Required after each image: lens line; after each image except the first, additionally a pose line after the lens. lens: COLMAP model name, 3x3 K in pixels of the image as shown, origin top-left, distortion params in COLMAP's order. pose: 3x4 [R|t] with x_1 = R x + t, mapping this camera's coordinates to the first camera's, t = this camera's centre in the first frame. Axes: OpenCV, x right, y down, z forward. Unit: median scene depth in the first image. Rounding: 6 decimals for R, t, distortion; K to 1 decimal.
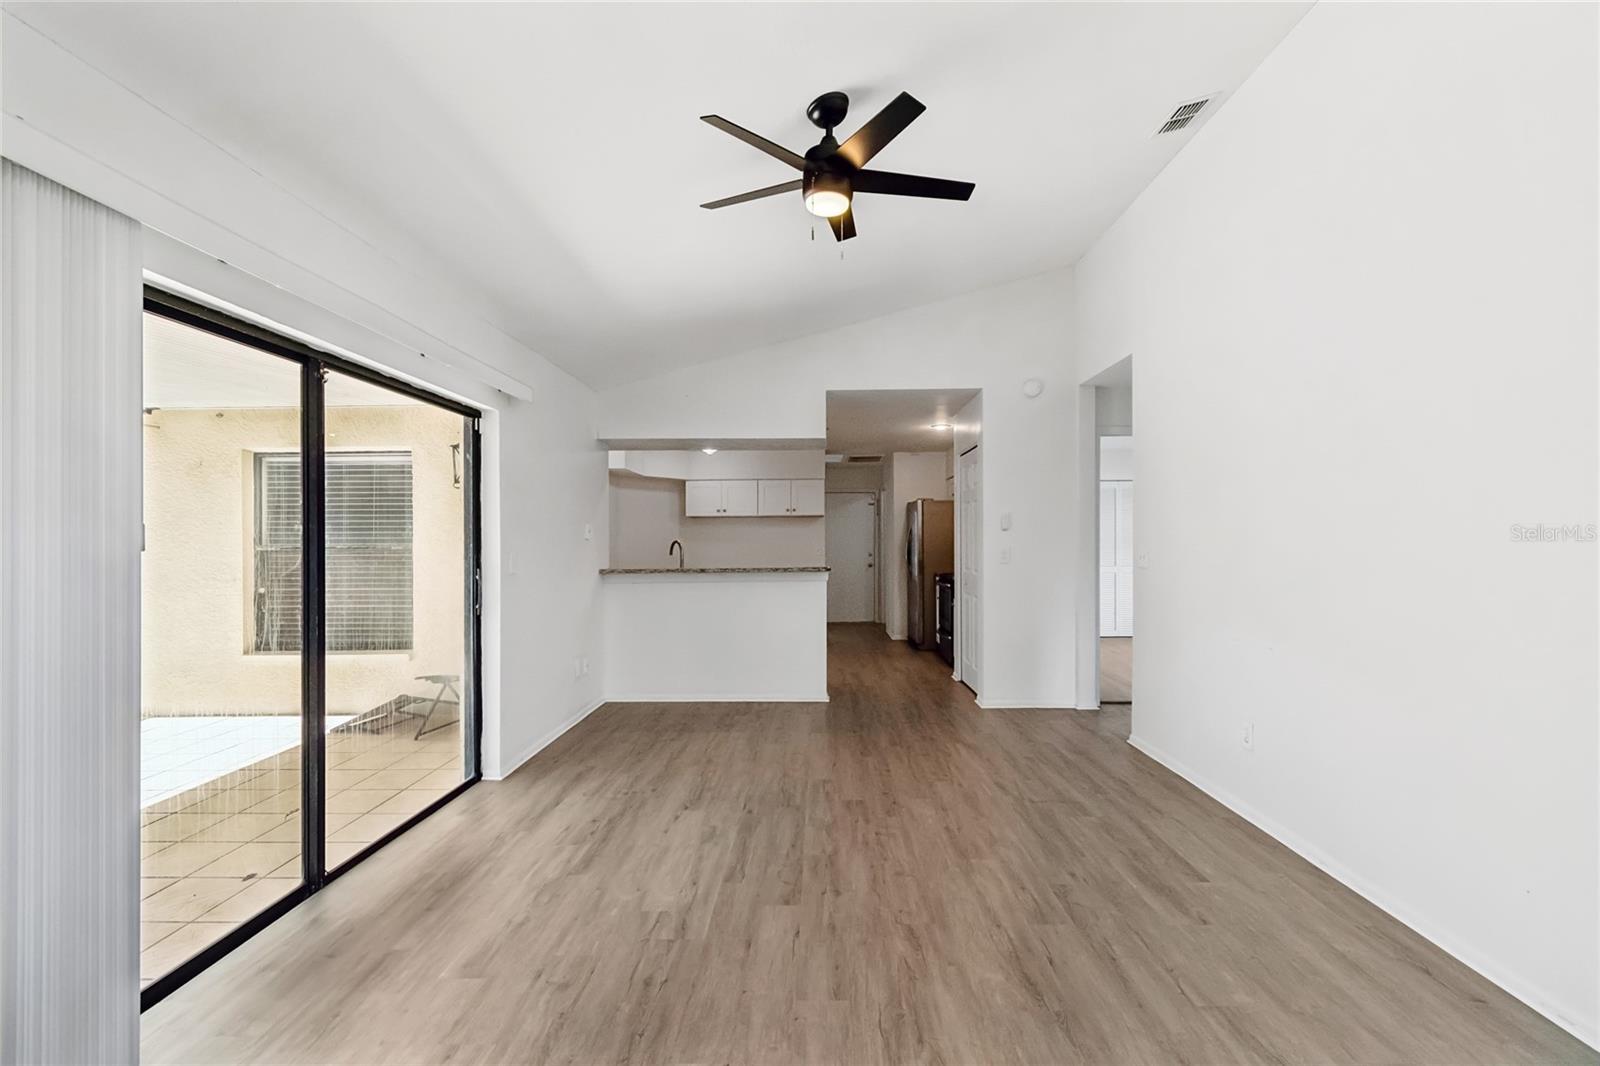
lens RADIAL K [[711.7, 0, 800.6], [0, 711.7, 538.9], [0, 0, 1]] dist [0.009745, -0.003473]
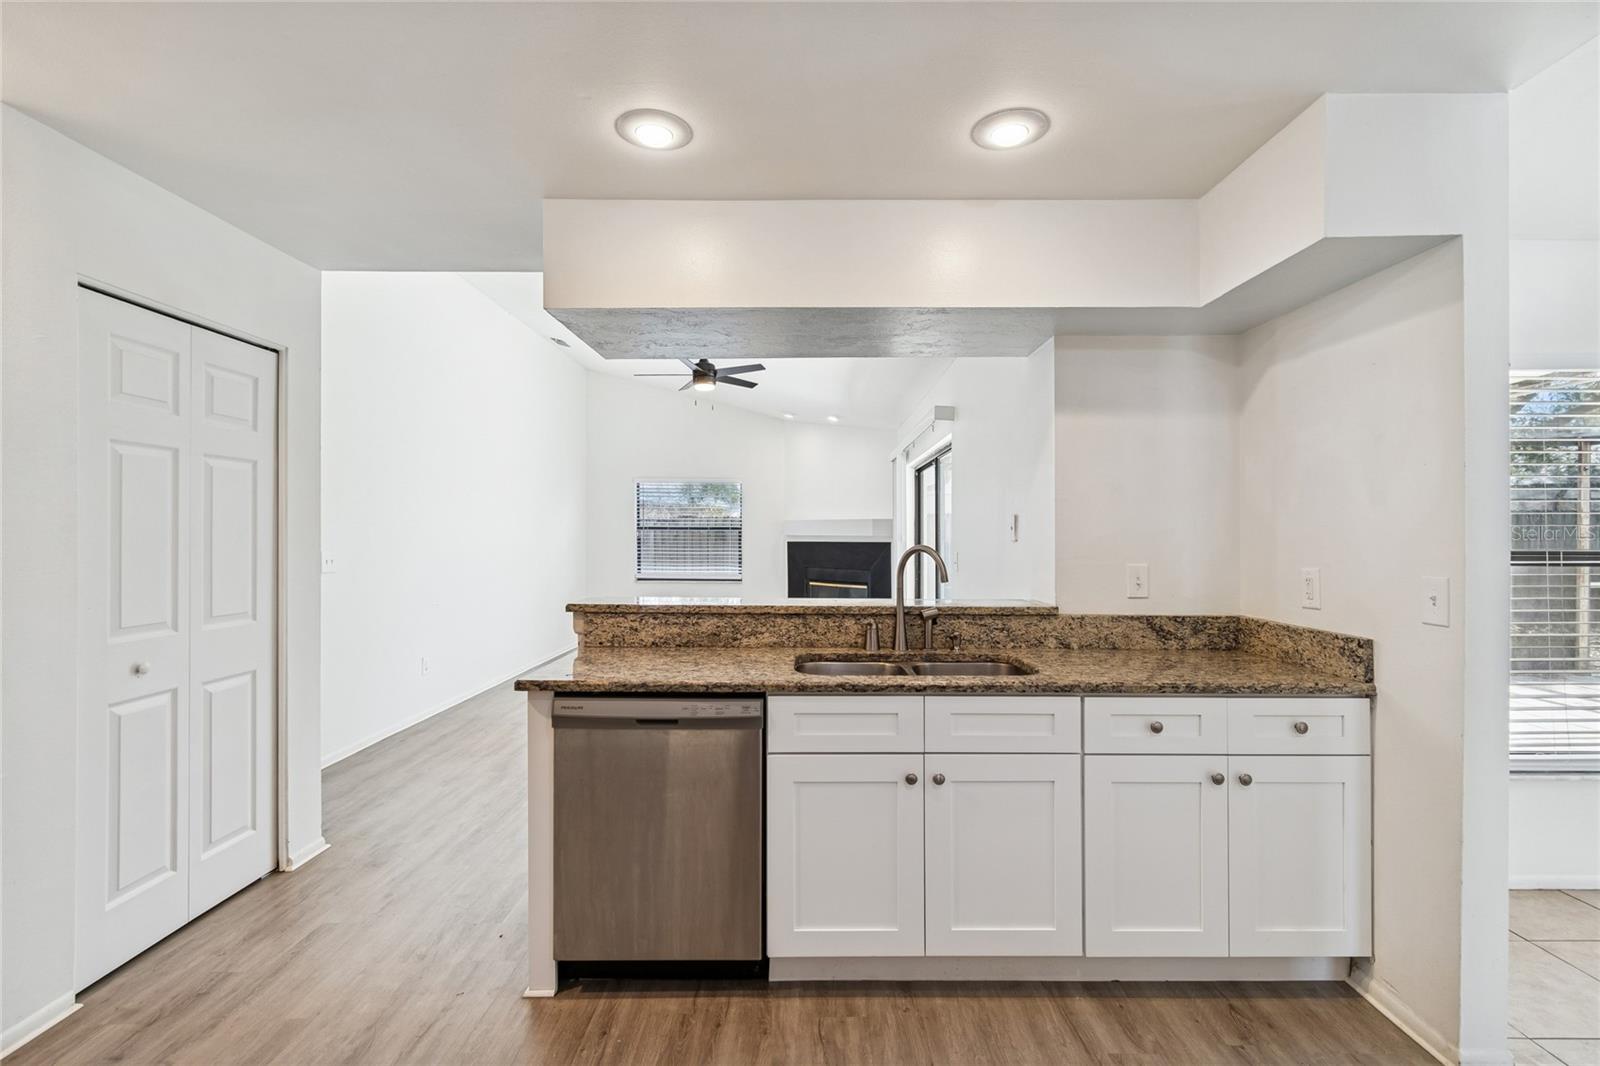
lens RADIAL K [[711.7, 0, 811.9], [0, 711.7, 541.1], [0, 0, 1]] dist [0.009745, -0.003473]
pose [[-0.999523, 0.004481, -0.030551, -0.103218], [0.004246, 0.999961, 0.007768, -0.003844], [0.030585, 0.007634, -0.999503, 1.501501]]
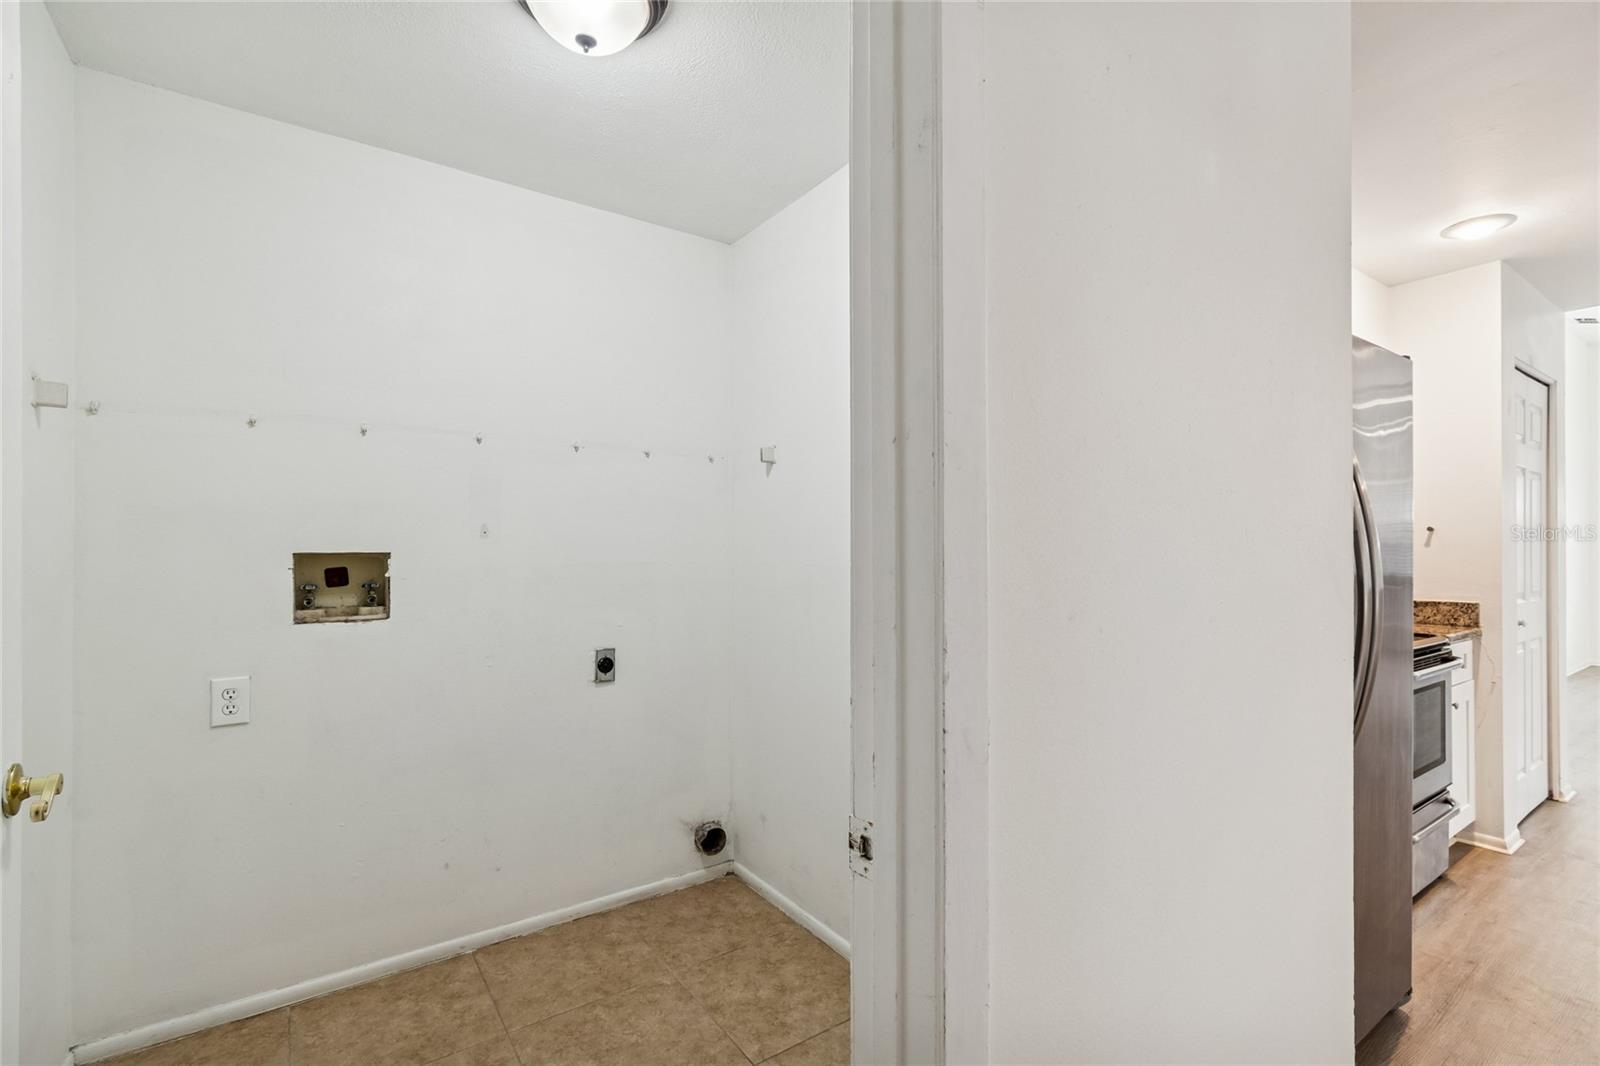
lens RADIAL K [[711.7, 0, 797.7], [0, 711.7, 547.1], [0, 0, 1]] dist [0.009745, -0.003473]
pose [[-0.592439, 0.012029, 0.805525, 0.137711], [0.006843, 0.999928, -0.009898, 0.010258], [-0.805586, -0.000352, -0.592479, 1.890422]]
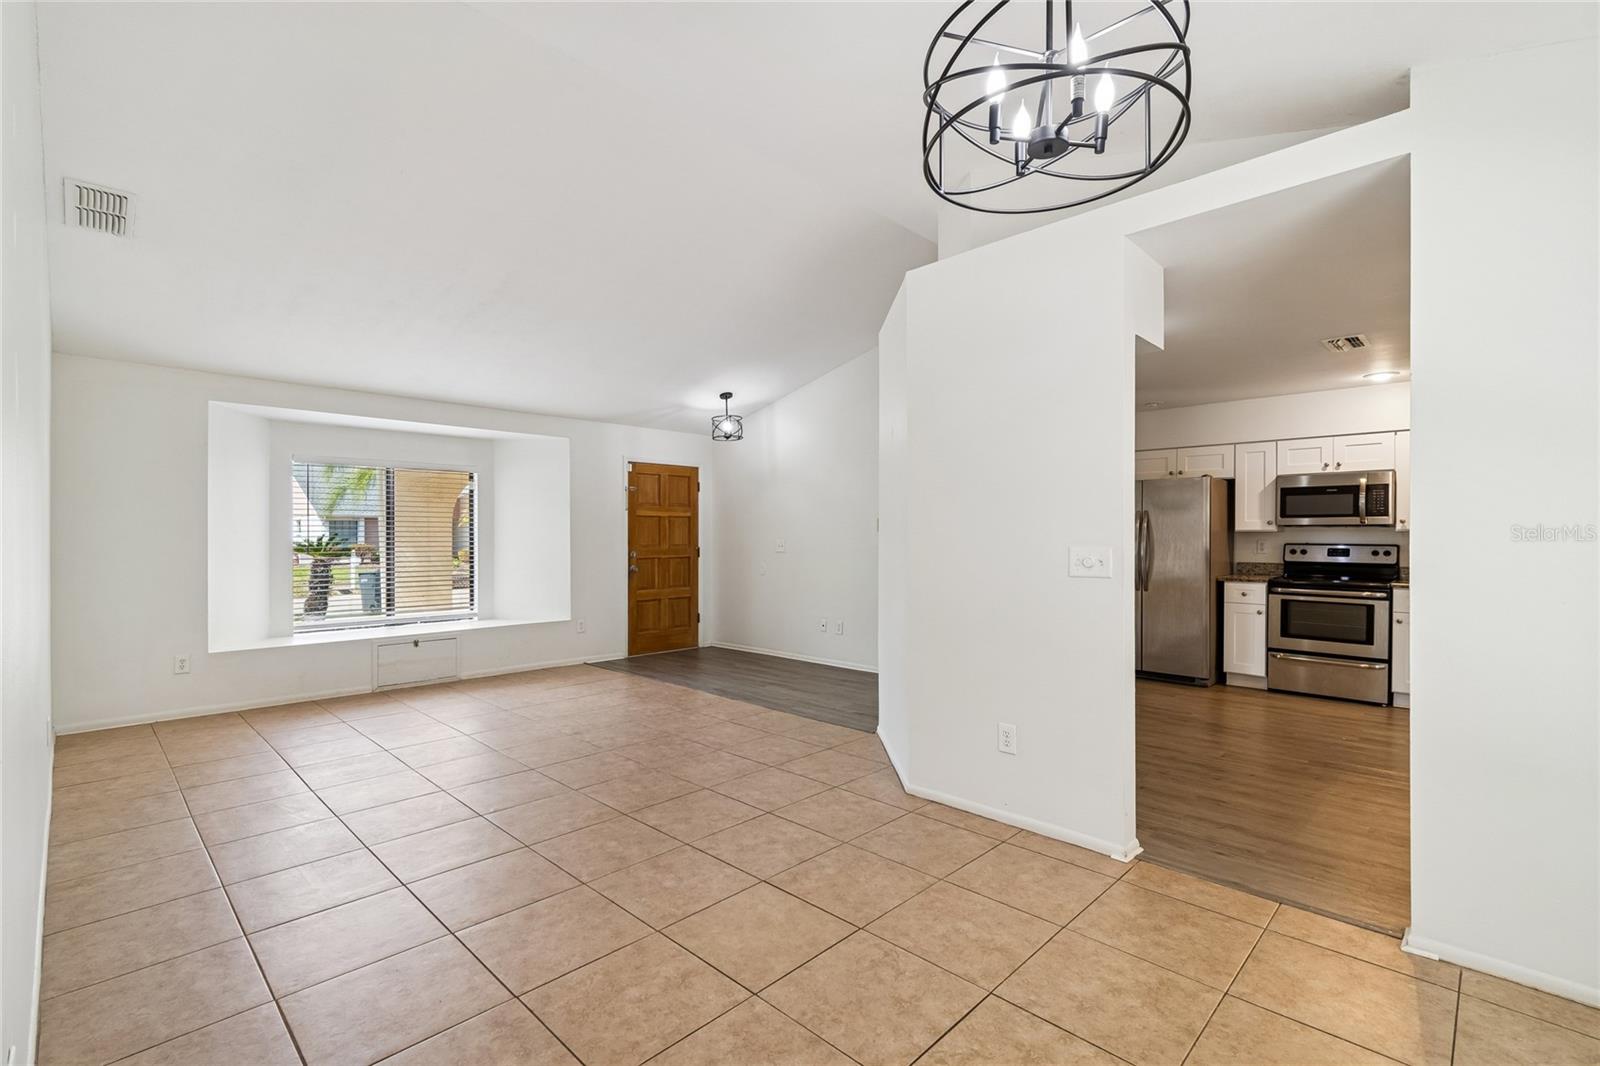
lens RADIAL K [[711.7, 0, 795.6], [0, 711.7, 541.2], [0, 0, 1]] dist [0.009745, -0.003473]
pose [[0.686185, -0.001190, 0.727426, -0.928166], [-0.005417, 0.999963, 0.006745, 0.011600], [-0.727407, -0.008569, 0.686153, 1.177684]]
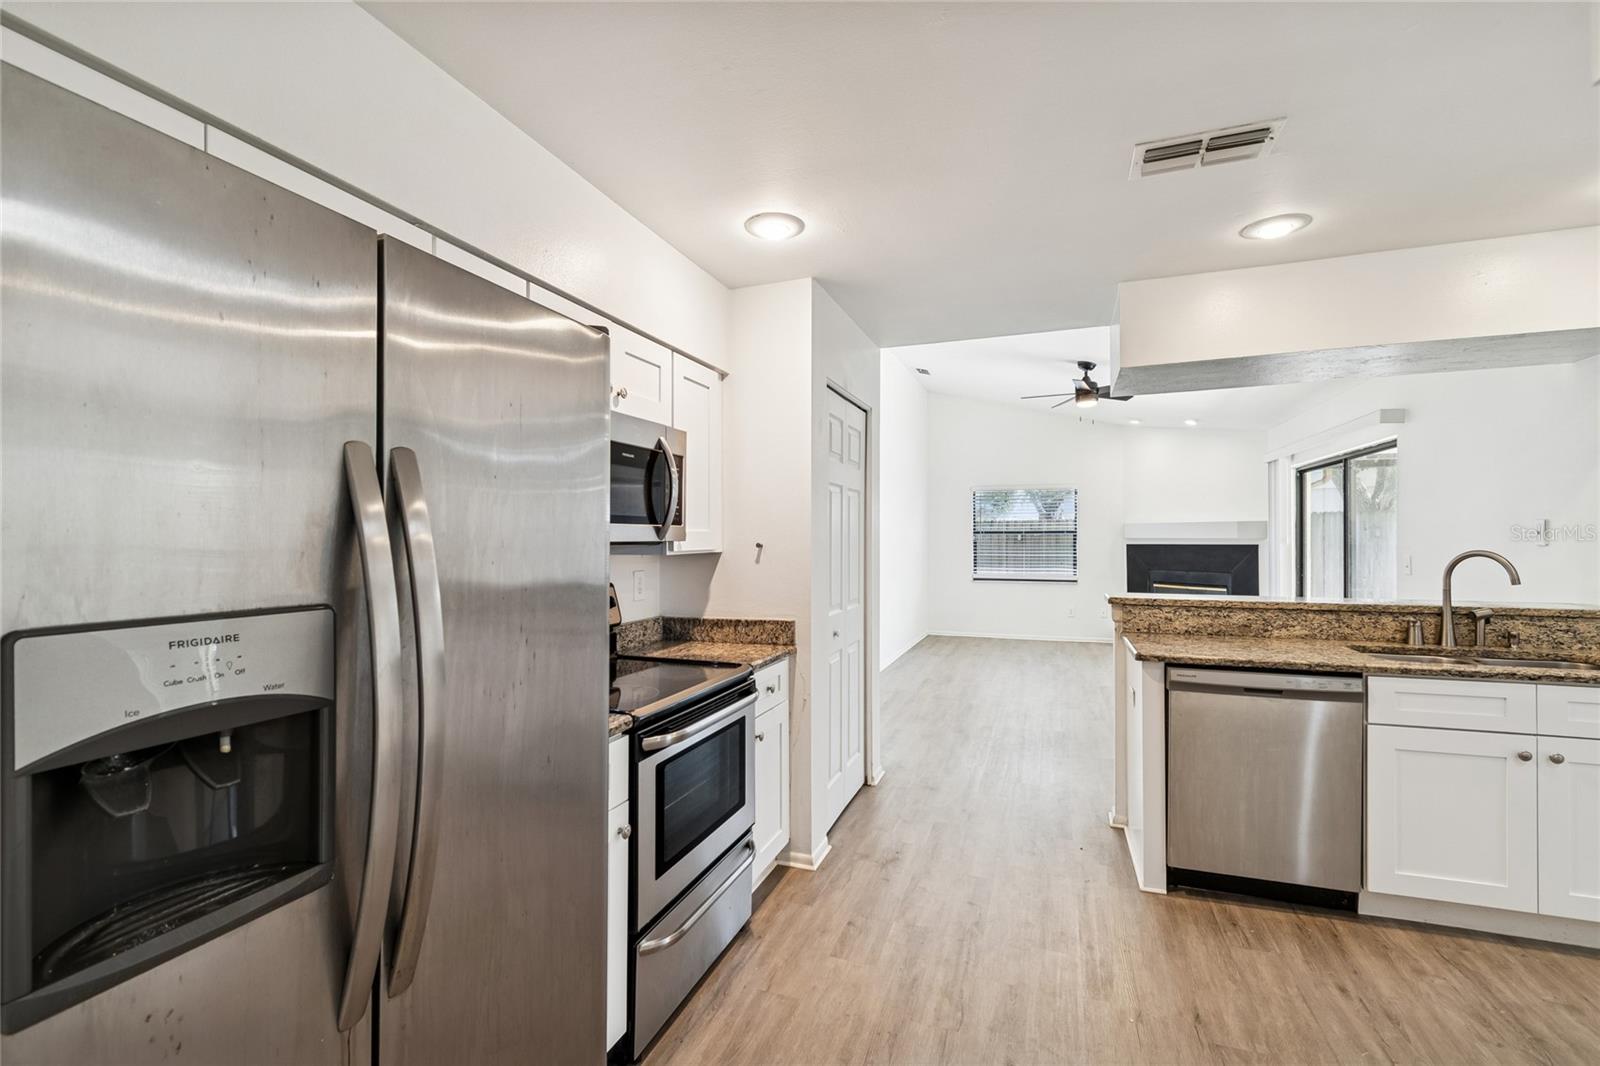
lens RADIAL K [[711.7, 0, 793.6], [0, 711.7, 541.4], [0, 0, 1]] dist [0.009745, -0.003473]
pose [[-0.949104, 0.008407, 0.314852, 0.102190], [0.009898, 0.999946, 0.003137, -0.009713], [-0.314809, 0.006094, -0.949136, 1.665733]]
